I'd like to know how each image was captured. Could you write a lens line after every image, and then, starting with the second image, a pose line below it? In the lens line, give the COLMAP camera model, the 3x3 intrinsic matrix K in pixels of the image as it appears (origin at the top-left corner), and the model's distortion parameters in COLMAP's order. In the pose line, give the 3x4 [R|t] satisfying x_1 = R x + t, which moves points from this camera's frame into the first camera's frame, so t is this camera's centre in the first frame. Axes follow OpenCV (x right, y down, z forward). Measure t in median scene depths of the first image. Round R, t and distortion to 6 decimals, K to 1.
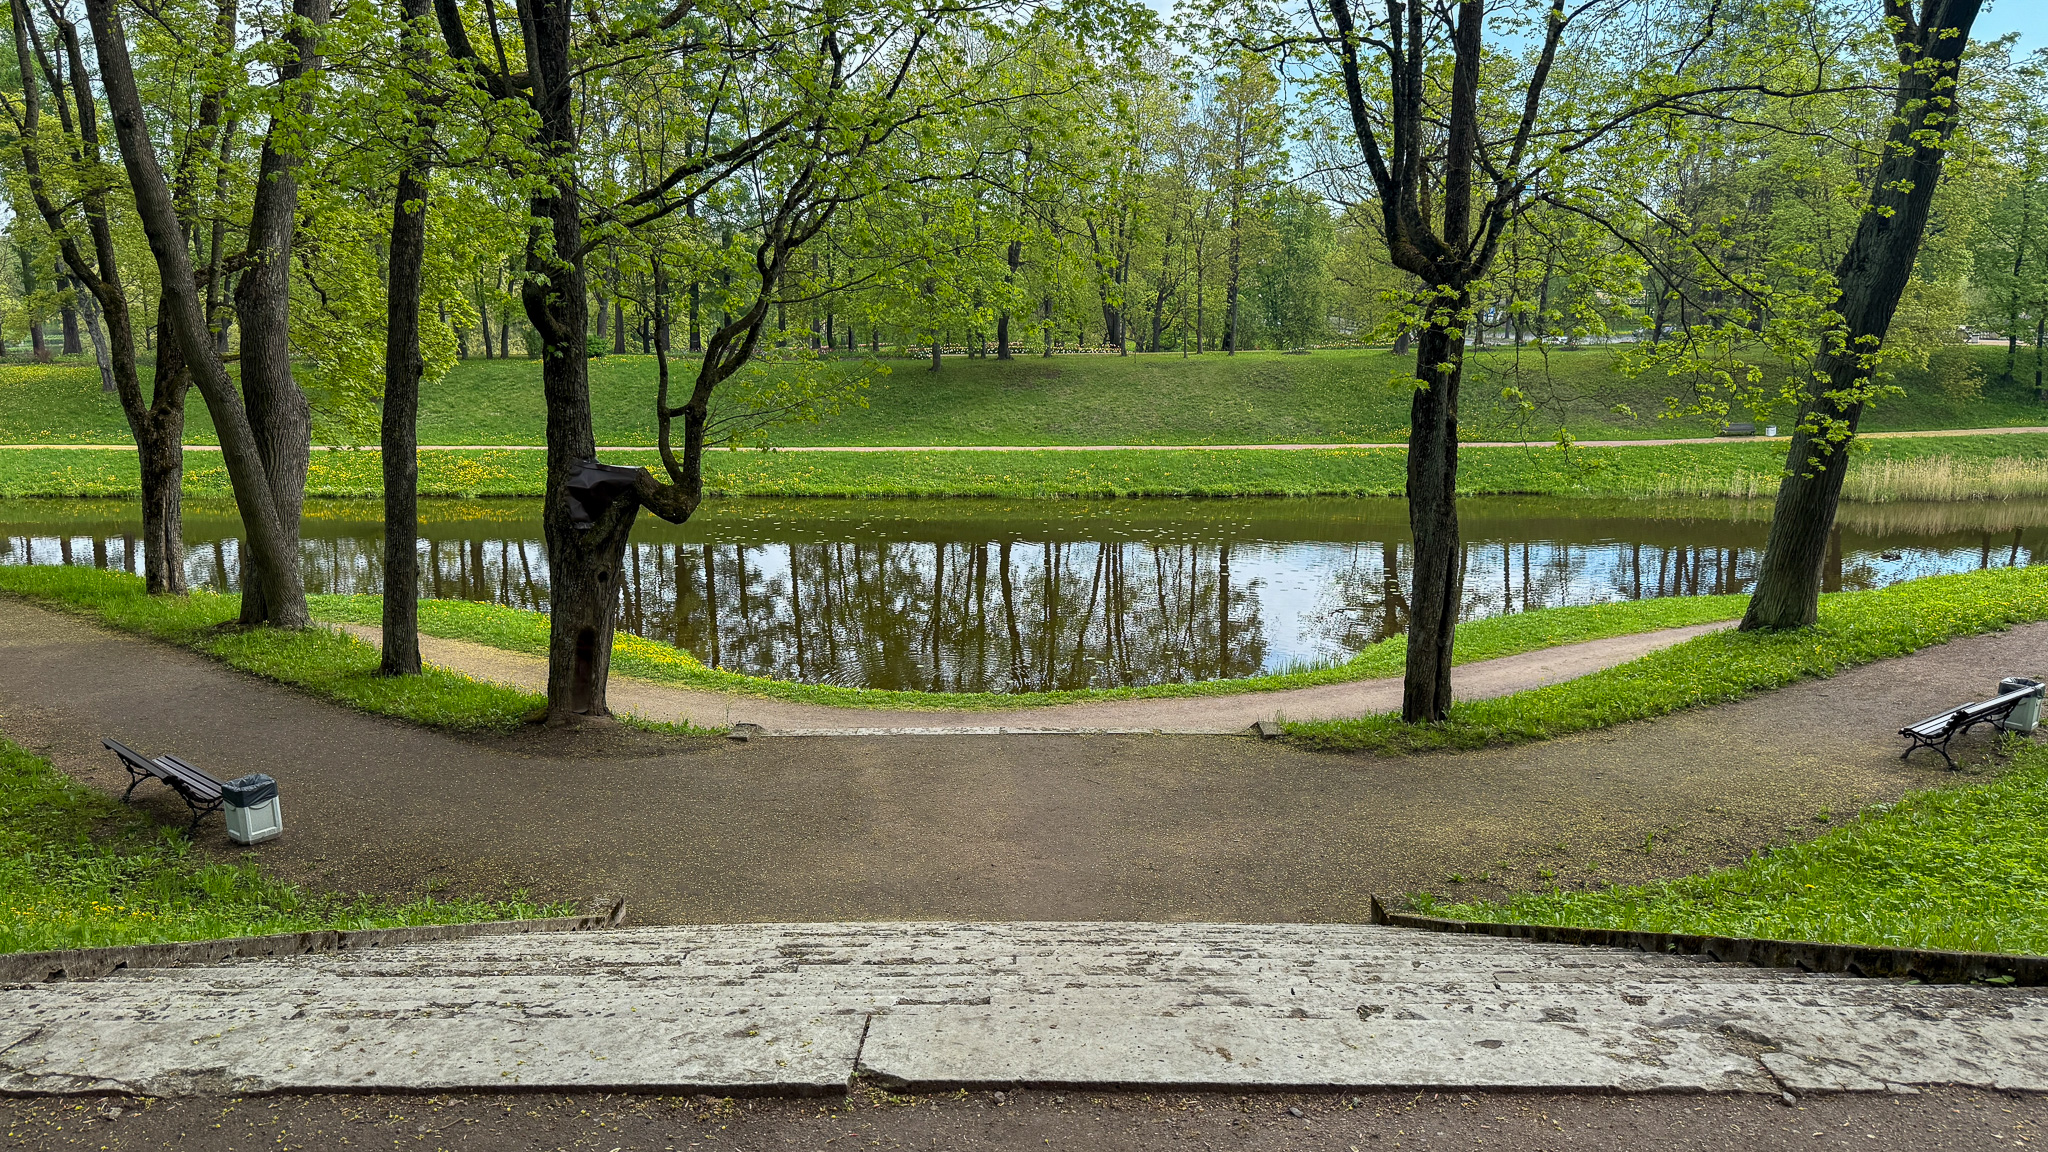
lens RADIAL K [[1400.4, 0, 1024.0], [0, 1400.4, 576.0], [0, 0, 1]] dist [0.114373, -0.169338]
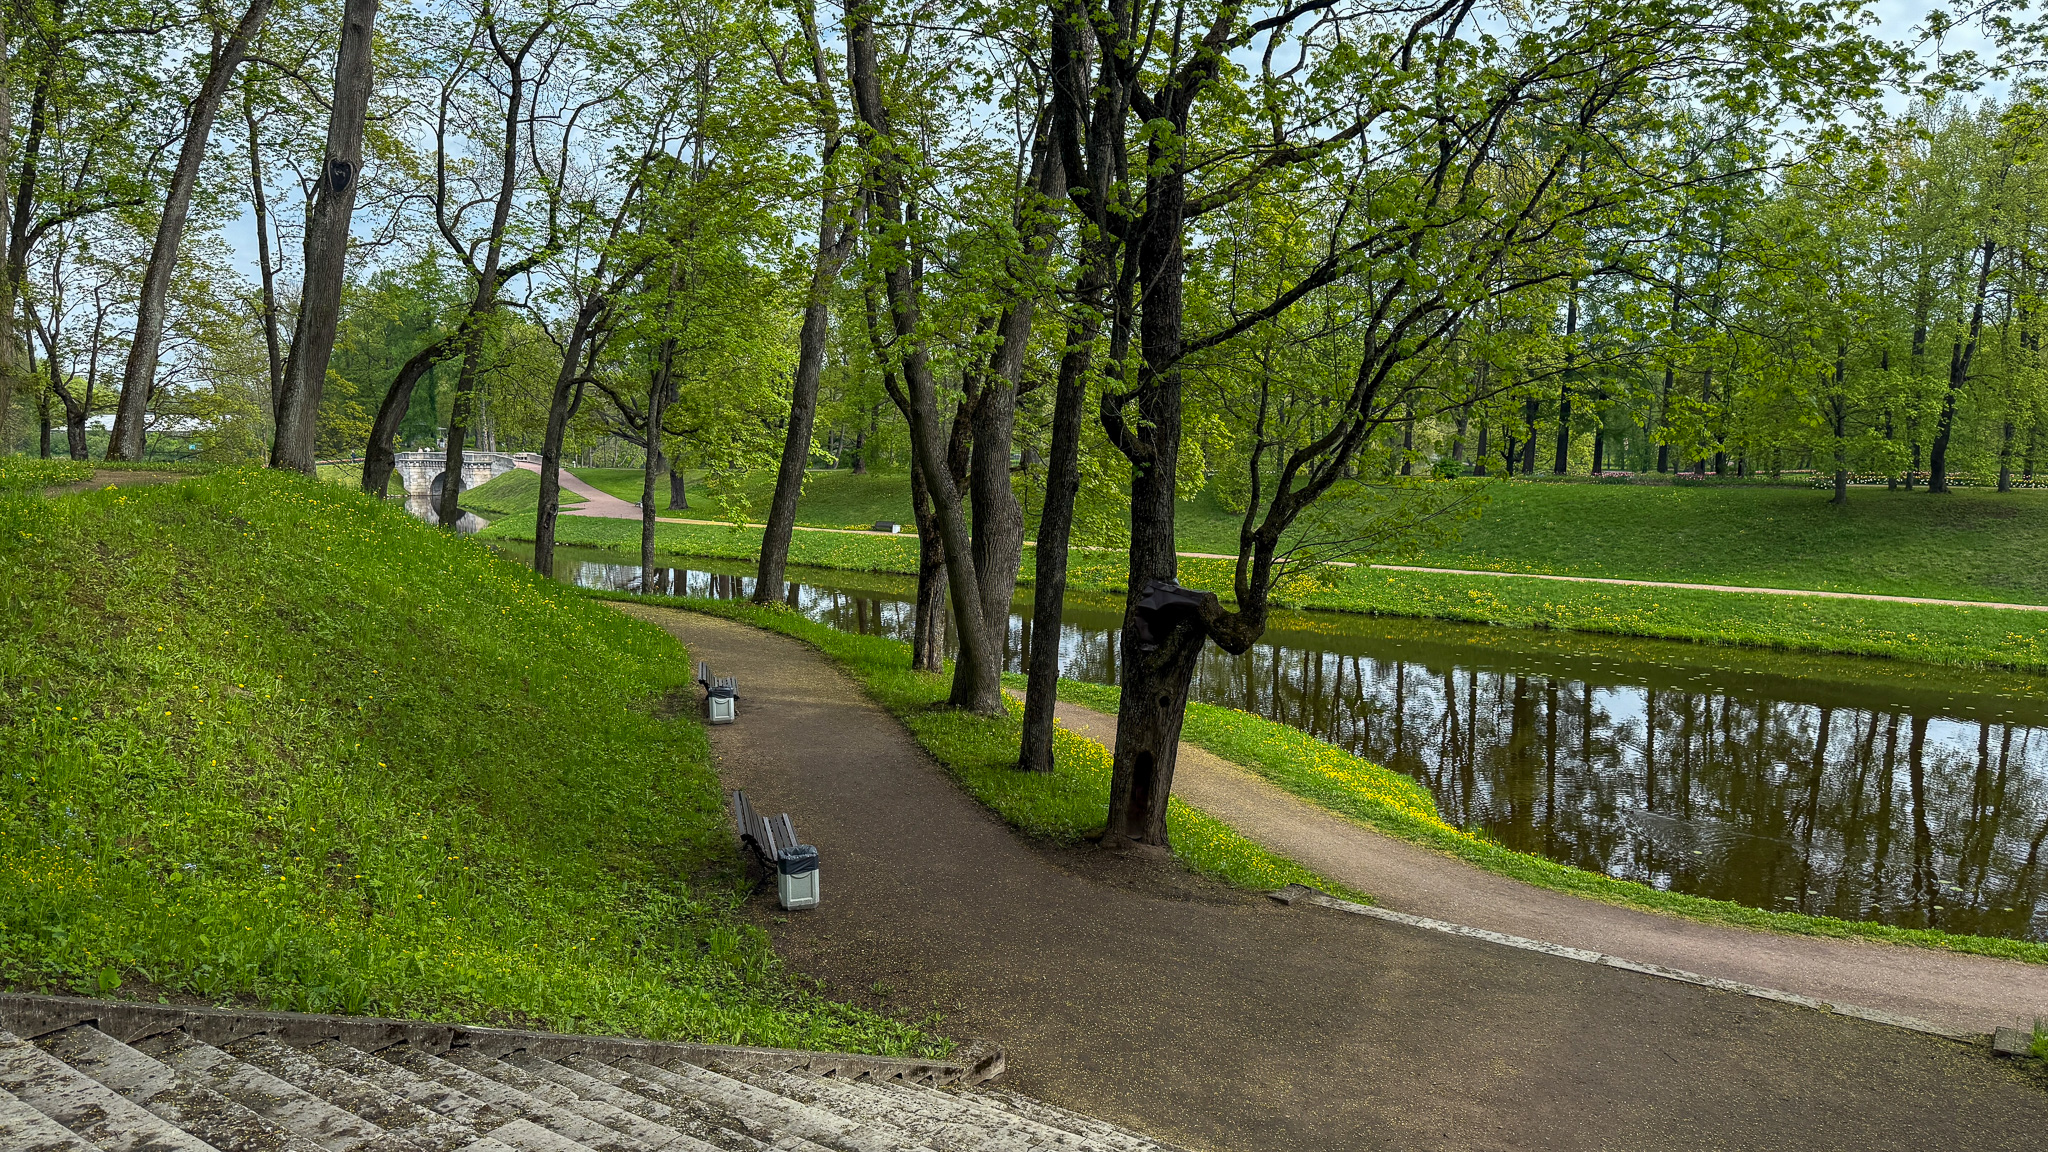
lens RADIAL K [[1400.4, 0, 1024.0], [0, 1400.4, 576.0], [0, 0, 1]] dist [0.114373, -0.169338]
pose [[0.818664, 0.067257, -0.570321, 0.091421], [-0.115275, 0.992150, -0.048469, -0.014986], [0.562584, 0.105424, 0.819991, 0.084735]]
